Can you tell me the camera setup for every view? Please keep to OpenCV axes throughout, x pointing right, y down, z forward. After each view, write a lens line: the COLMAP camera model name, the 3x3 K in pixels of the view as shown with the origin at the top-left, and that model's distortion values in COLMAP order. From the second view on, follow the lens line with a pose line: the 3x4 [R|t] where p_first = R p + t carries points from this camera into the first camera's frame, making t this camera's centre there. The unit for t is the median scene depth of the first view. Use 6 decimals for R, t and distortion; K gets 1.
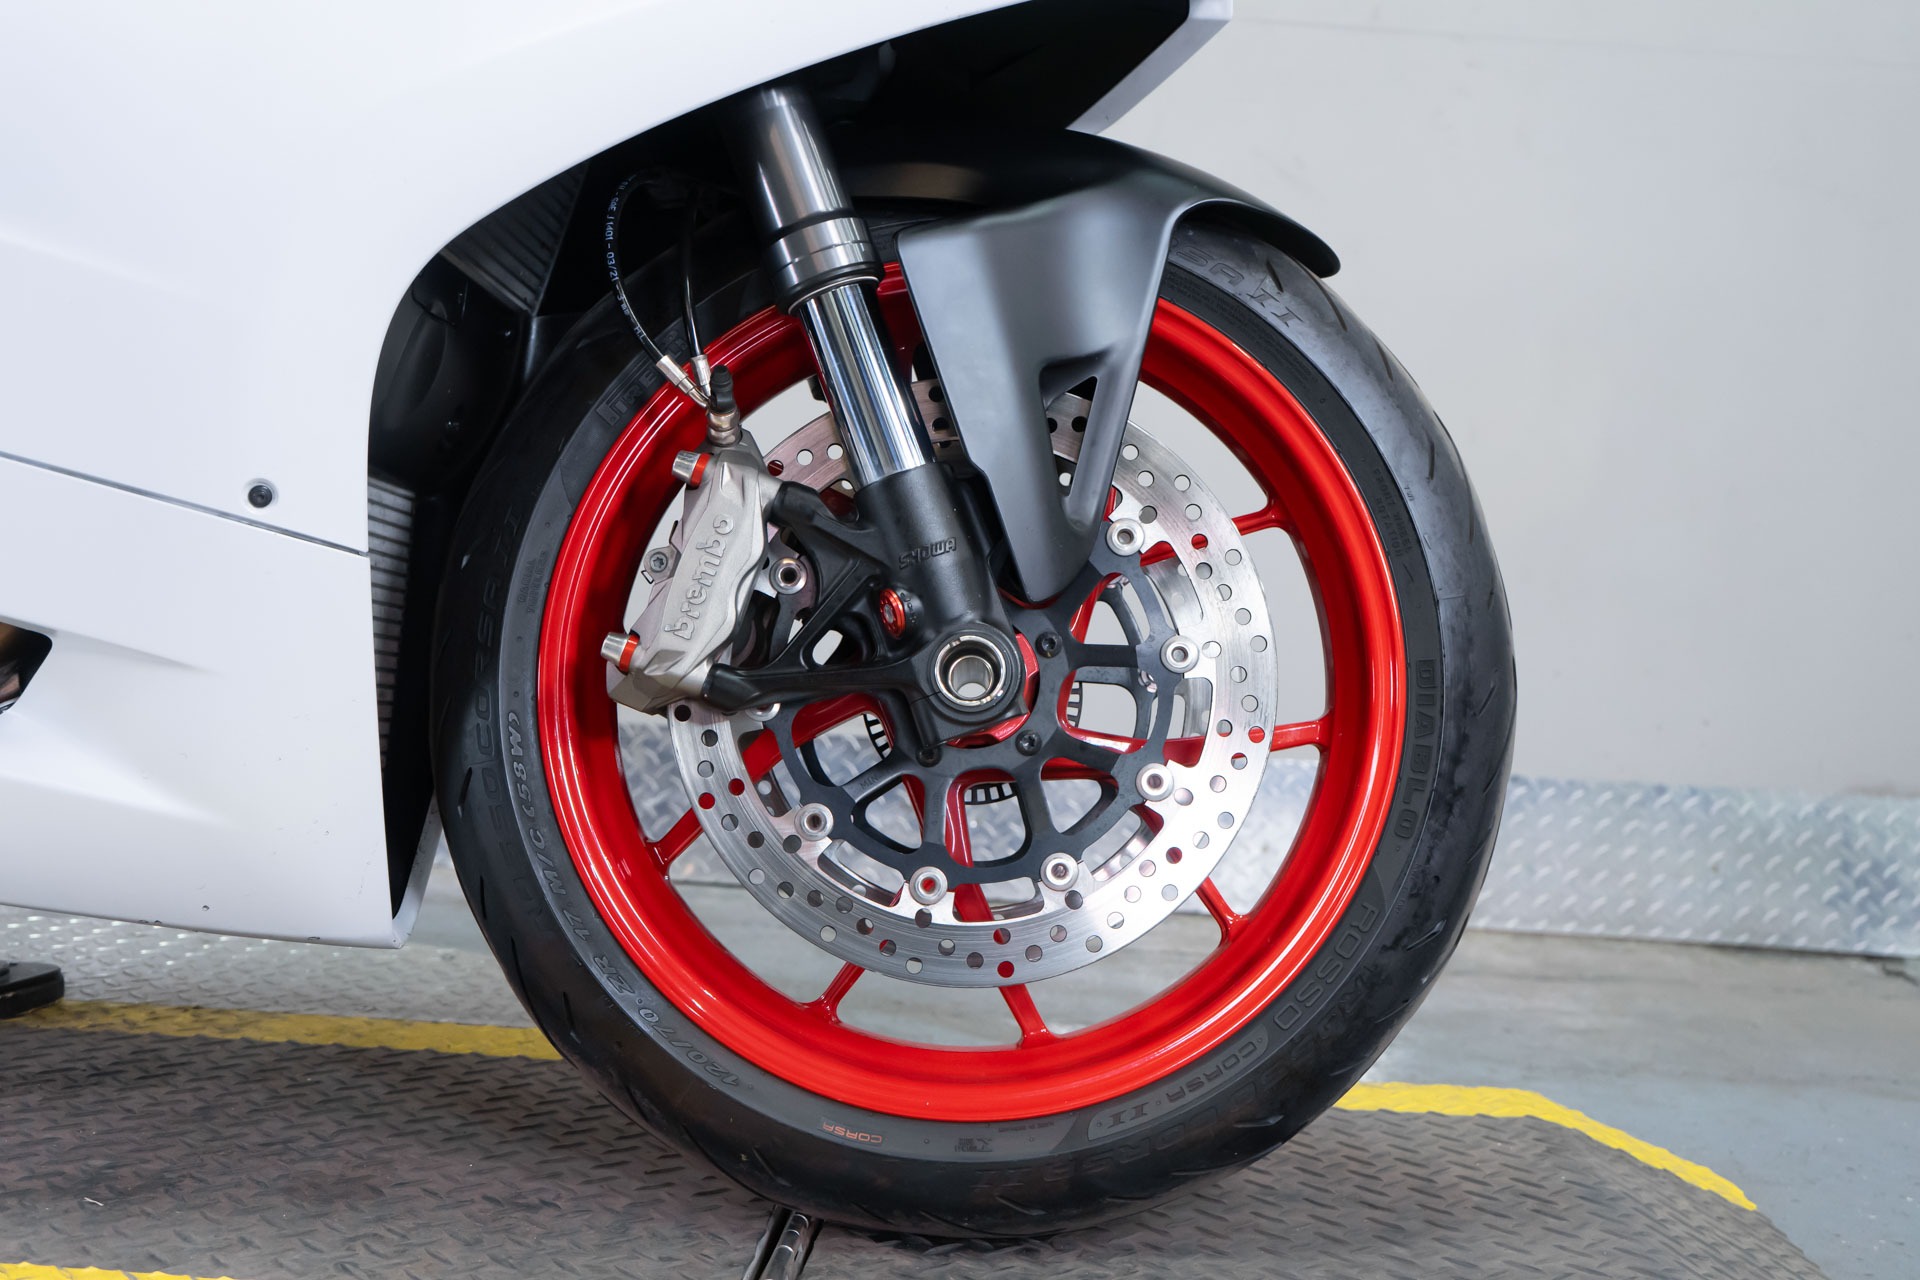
lens RADIAL K [[2141.7, 0, 998.7], [0, 2141.7, 605.3], [0, 0, 1]] dist [0.022942, 0.000000]
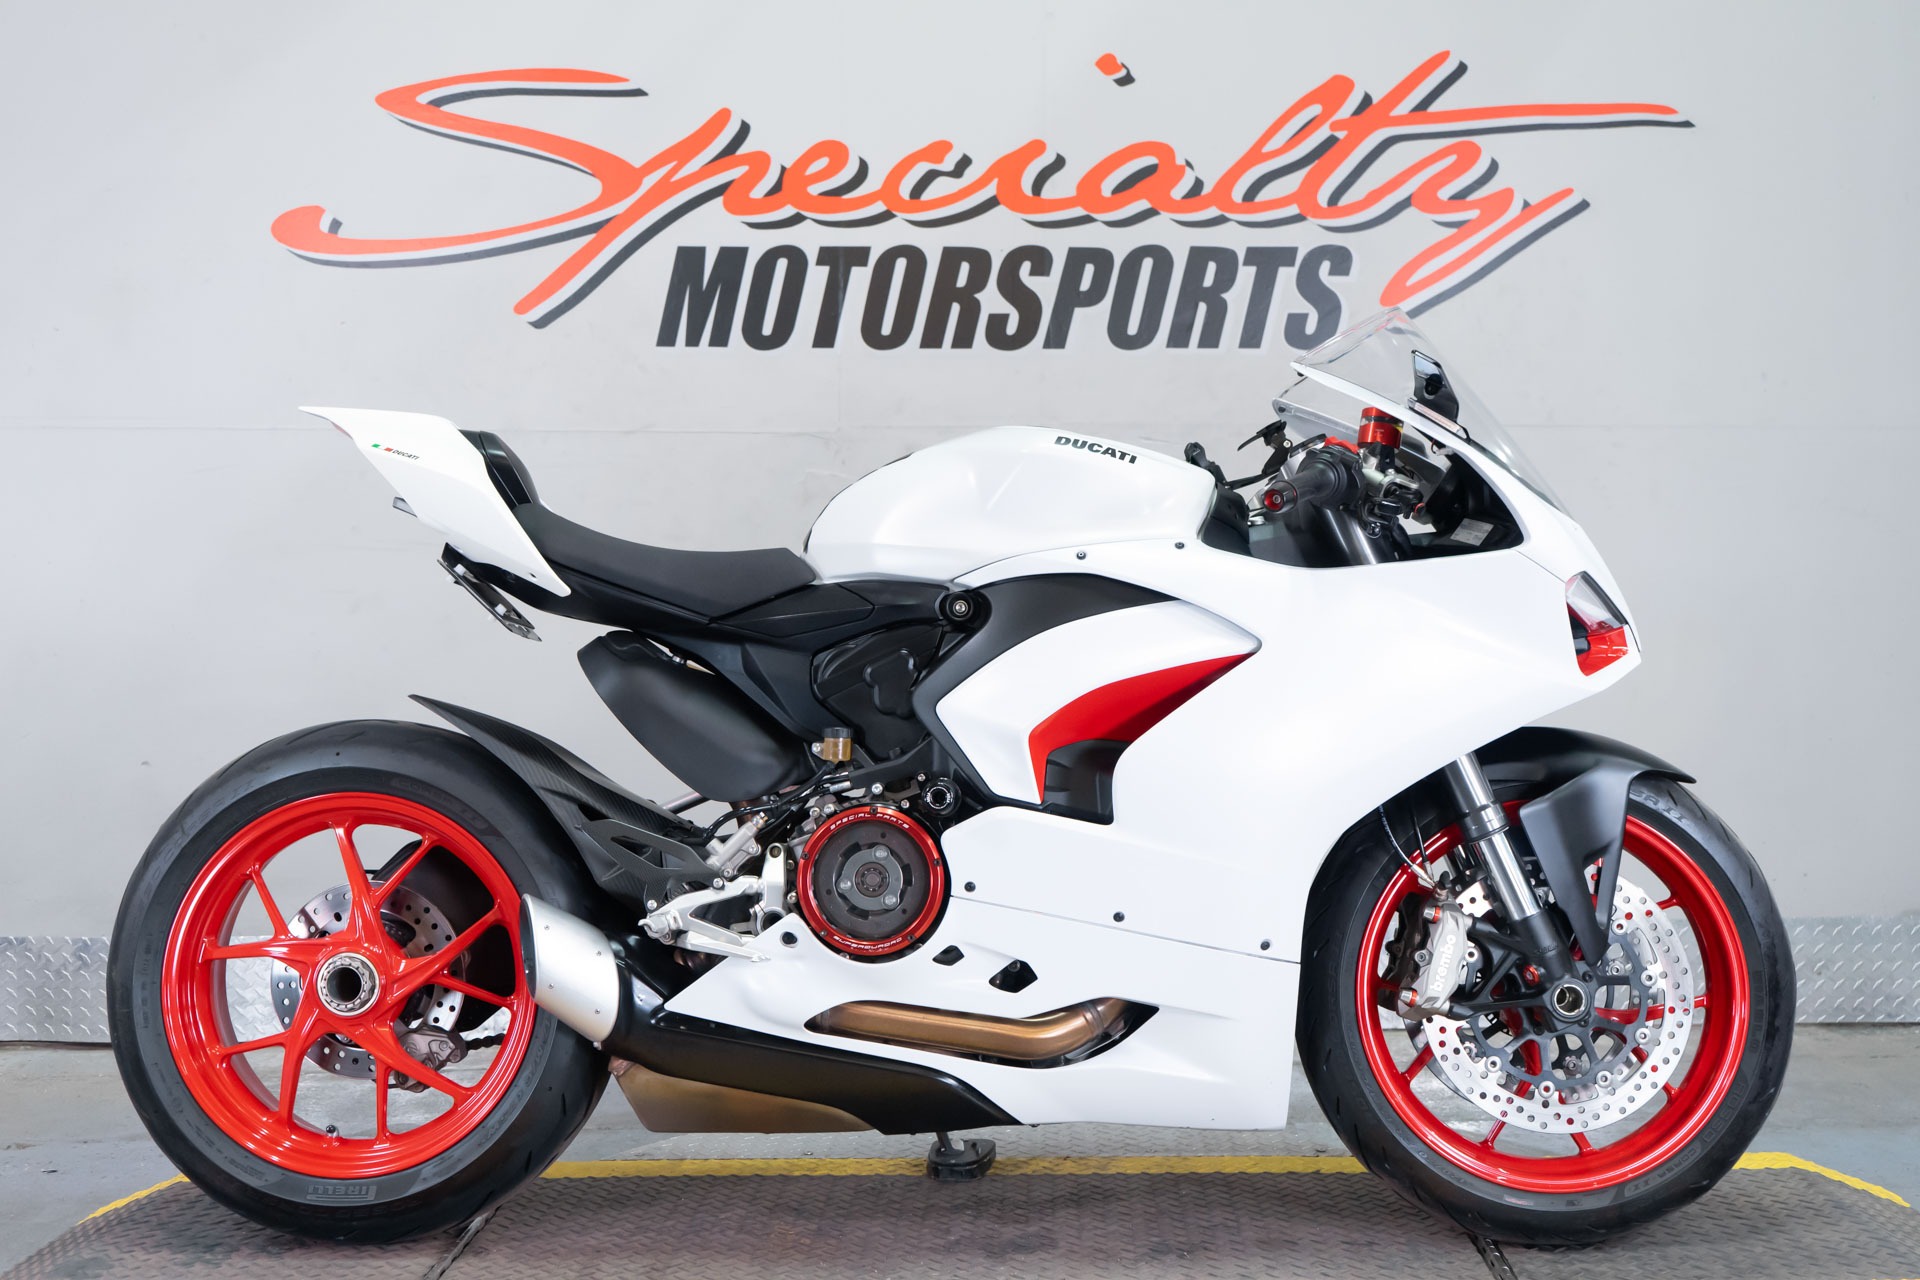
lens RADIAL K [[2204.9, 0, 968.8], [0, 2204.9, 637.5], [0, 0, 1]] dist [0.044059, 0.000000]
pose [[0.997435, -0.070807, 0.010440, -0.606994], [0.070732, 0.997468, 0.007433, -0.388752], [-0.010940, -0.006675, 0.999918, -1.270386]]
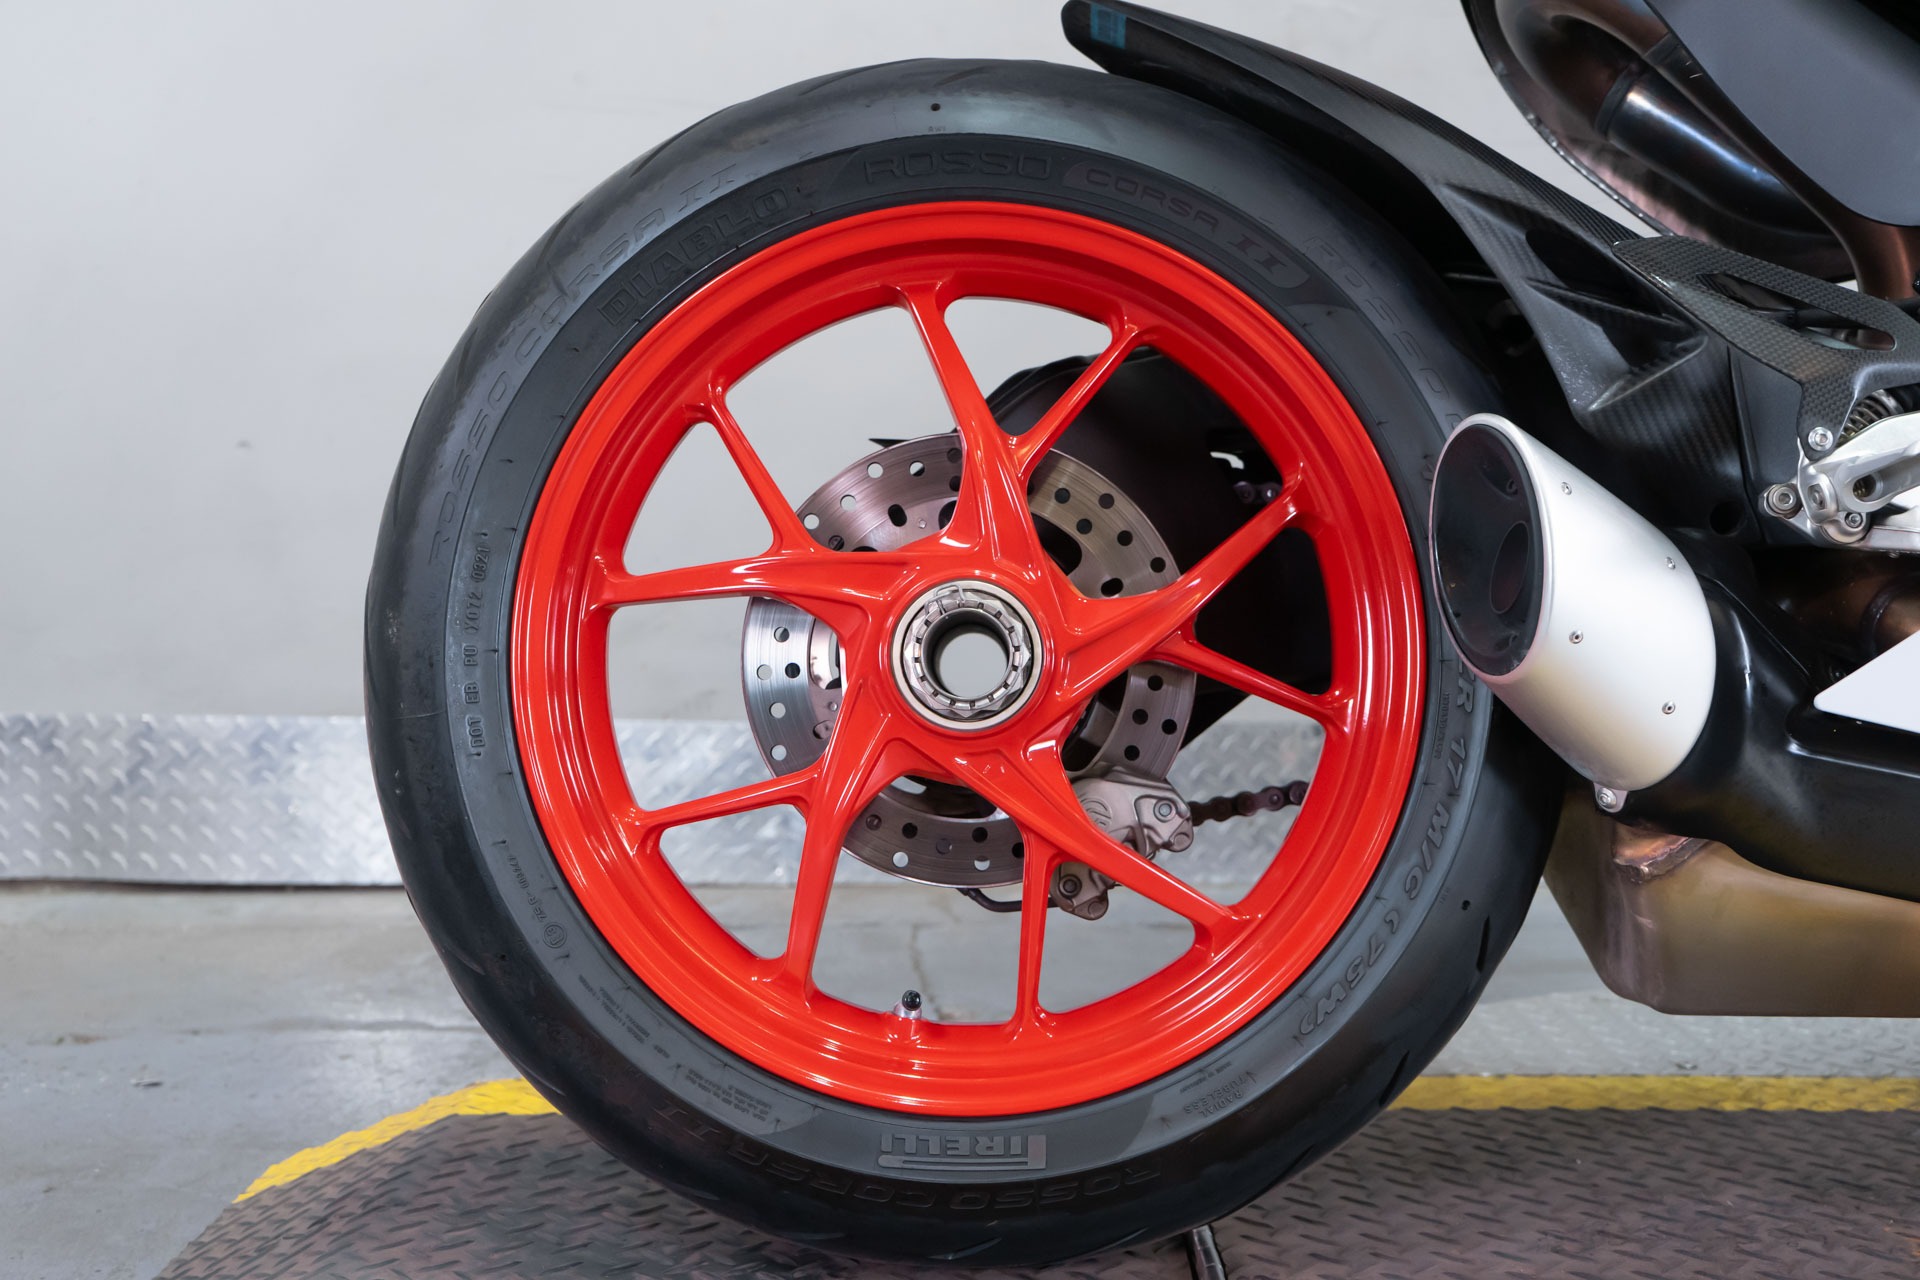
lens RADIAL K [[2141.7, 0, 967.6], [0, 2141.7, 635.2], [0, 0, 1]] dist [0.022942, 0.000000]
pose [[0.997296, -0.058295, 0.044745, -1.294444], [0.056381, 0.997487, 0.042904, -0.105614], [-0.047133, -0.040266, 0.998077, 0.116340]]
